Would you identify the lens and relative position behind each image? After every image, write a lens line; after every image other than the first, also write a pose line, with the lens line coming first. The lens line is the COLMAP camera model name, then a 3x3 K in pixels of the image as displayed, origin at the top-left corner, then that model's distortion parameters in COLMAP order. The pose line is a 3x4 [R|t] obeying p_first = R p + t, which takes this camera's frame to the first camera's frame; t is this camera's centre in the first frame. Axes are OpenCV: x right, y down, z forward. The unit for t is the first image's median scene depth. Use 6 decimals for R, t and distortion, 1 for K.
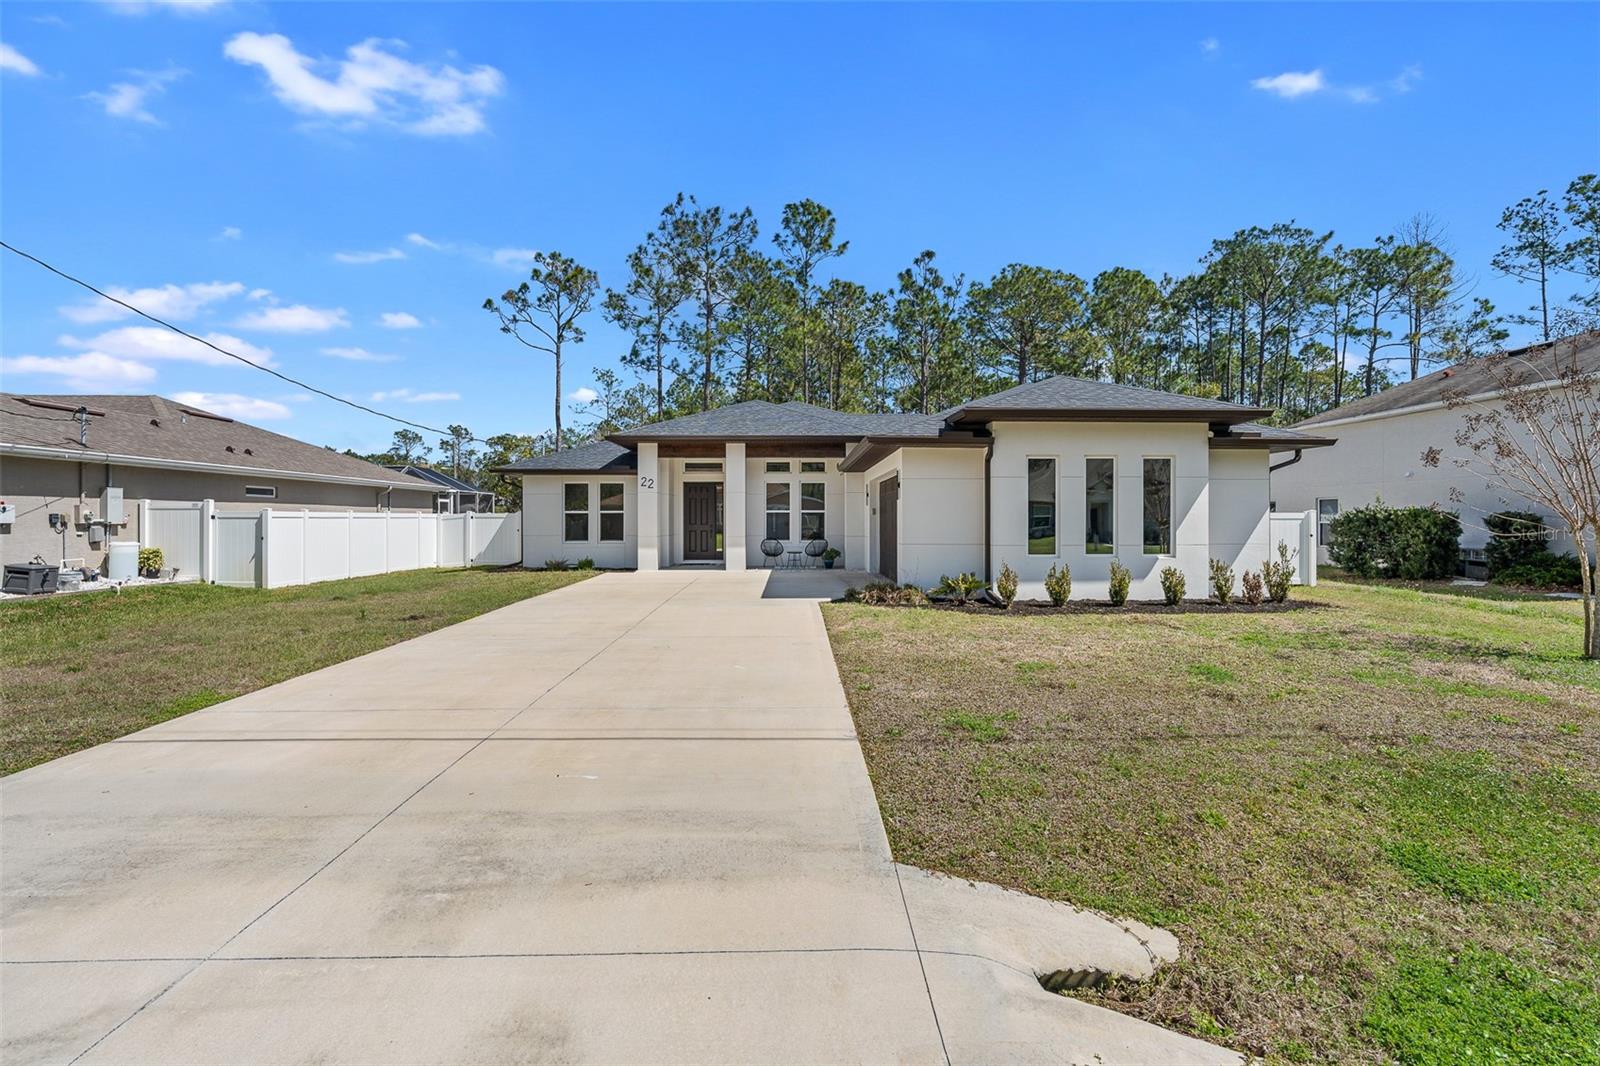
lens RADIAL K [[734.5, 0, 807.6], [0, 734.5, 515.6], [0, 0, 1]] dist [-0.010451, 0.000348]
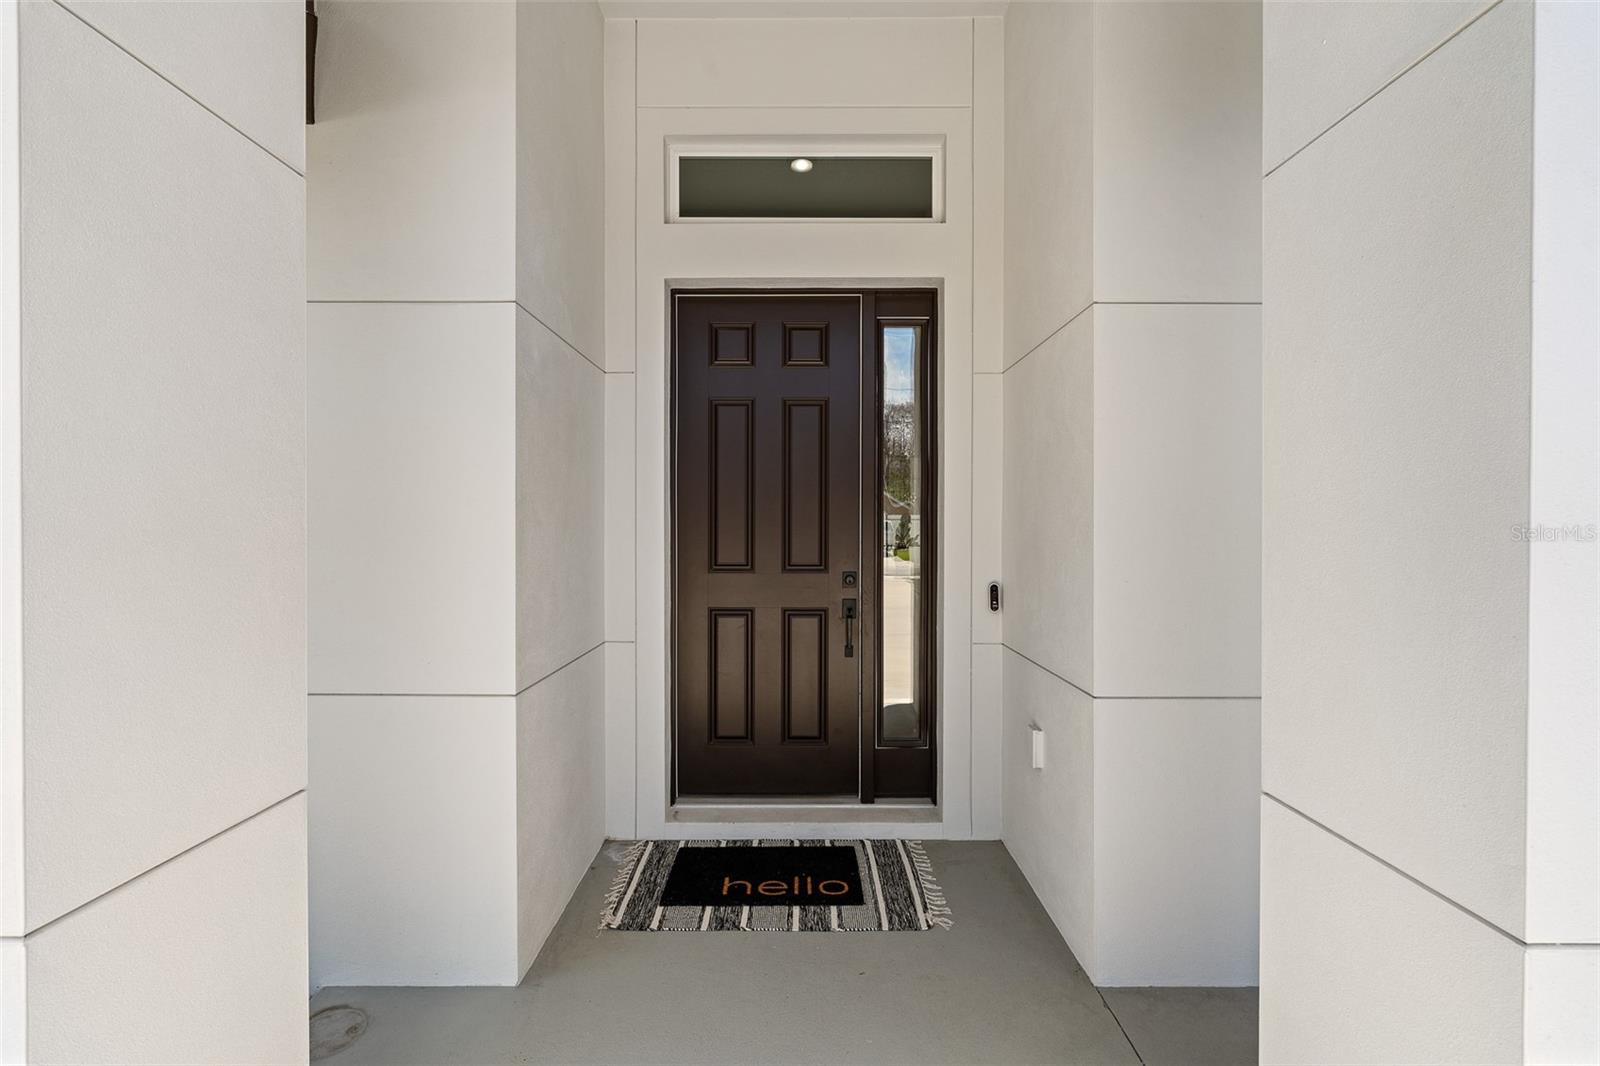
lens RADIAL K [[716.4, 0, 800.8], [0, 716.4, 526.6], [0, 0, 1]] dist [-0.007362, 0.004908]
pose [[0.999674, 0.001979, -0.025466, -0.076367], [-0.001786, 0.999970, 0.007576, 0.001084], [0.025480, -0.007528, 0.999647, 0.471461]]
